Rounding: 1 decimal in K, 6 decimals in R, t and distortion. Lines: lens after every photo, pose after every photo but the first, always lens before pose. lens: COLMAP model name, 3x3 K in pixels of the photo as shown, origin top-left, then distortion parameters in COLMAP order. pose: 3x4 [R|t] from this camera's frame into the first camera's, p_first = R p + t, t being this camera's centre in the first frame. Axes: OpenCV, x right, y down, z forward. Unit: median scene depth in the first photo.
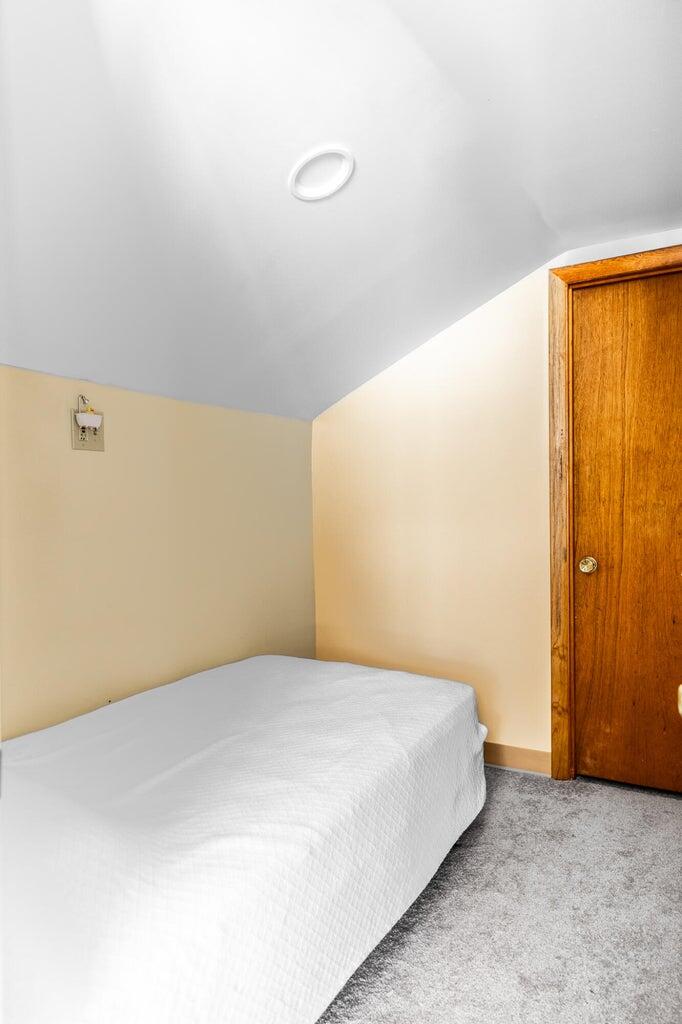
lens RADIAL K [[681.1, 0, 340.9], [0, 681.1, 510.4], [0, 0, 1]] dist [0.006526, 0.000169]
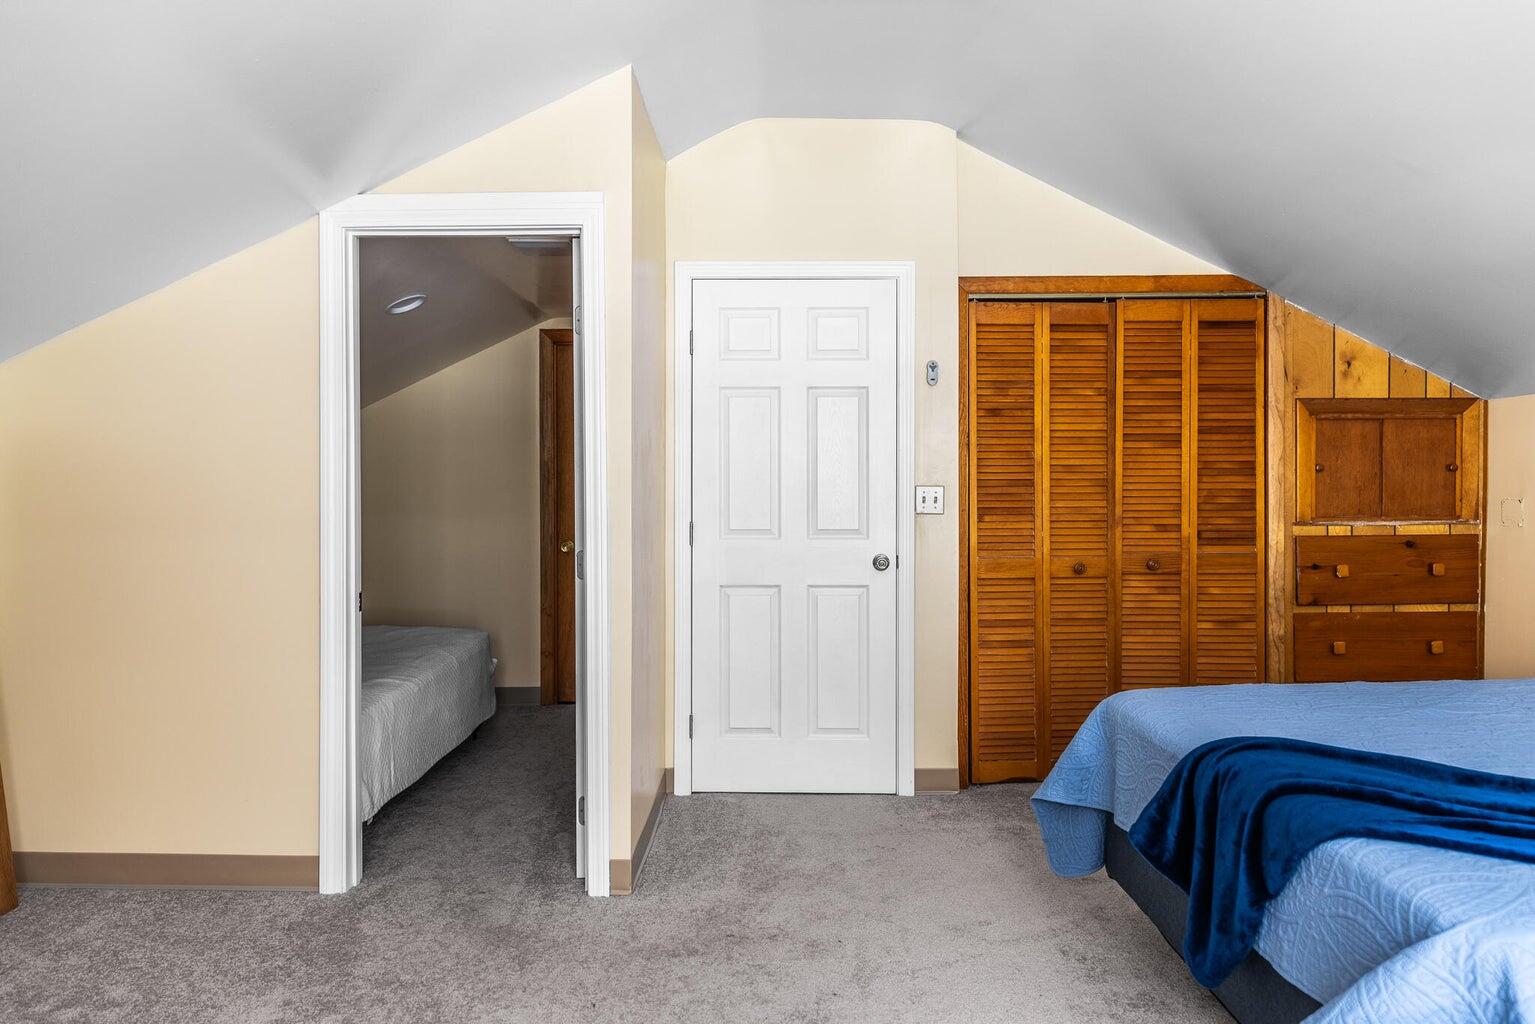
lens RADIAL K [[1021.0, 0, 769.7], [0, 1021.0, 497.3], [0, 0, 1]] dist [0.006526, 0.000169]
pose [[0.864639, 0.007477, 0.502338, -0.325509], [-0.001139, 0.999916, -0.012923, 0.003504], [-0.502392, 0.010602, 0.864575, -1.004314]]
